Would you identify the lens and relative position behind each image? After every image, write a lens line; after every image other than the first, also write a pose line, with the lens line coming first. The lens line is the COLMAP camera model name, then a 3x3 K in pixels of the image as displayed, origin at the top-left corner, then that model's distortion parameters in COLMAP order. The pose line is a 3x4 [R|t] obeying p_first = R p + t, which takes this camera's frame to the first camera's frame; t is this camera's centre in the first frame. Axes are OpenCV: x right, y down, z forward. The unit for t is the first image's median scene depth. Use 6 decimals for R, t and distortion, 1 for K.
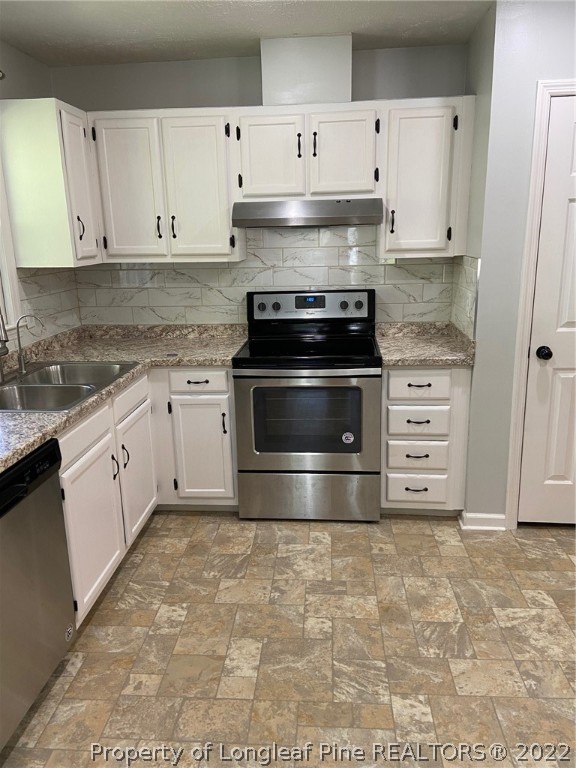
lens RADIAL K [[588.7, 0, 283.6], [0, 588.7, 370.2], [0, 0, 1]] dist [0.098530, -0.086568]
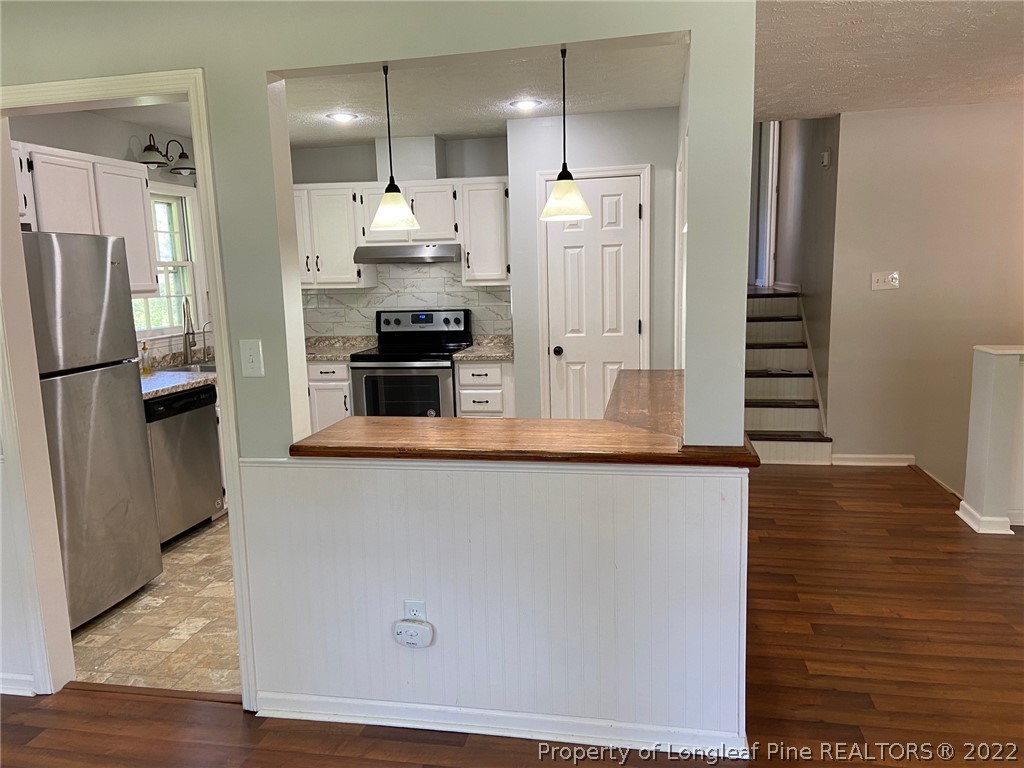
lens RADIAL K [[784.9, 0, 520.3], [0, 784.9, 380.6], [0, 0, 1]] dist [0.098530, -0.086568]
pose [[0.995862, 0.010804, -0.090237, 0.479228], [-0.018199, 0.996505, -0.081529, 0.183649], [0.089041, 0.082834, 0.992578, -0.814598]]
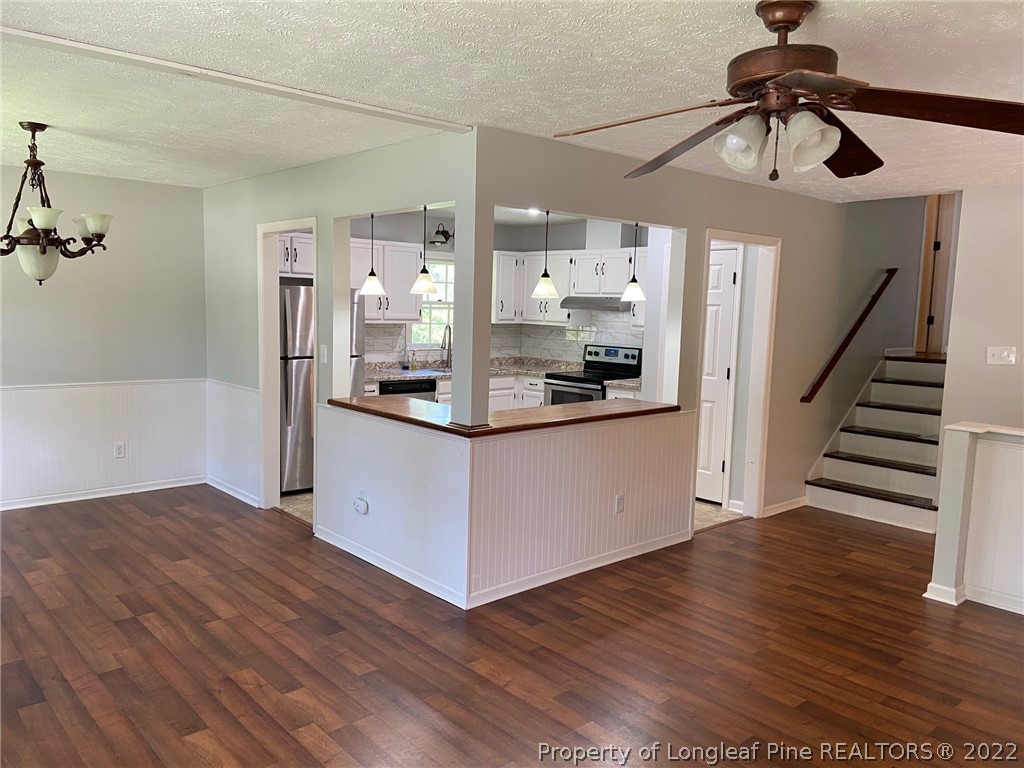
lens RADIAL K [[784.9, 0, 504.2], [0, 784.9, 379.6], [0, 0, 1]] dist [0.098530, -0.086568]
pose [[0.730406, 0.112339, -0.673711, 1.539476], [-0.199450, 0.978469, -0.053078, 0.162425], [0.653243, 0.173141, 0.737086, -0.988091]]
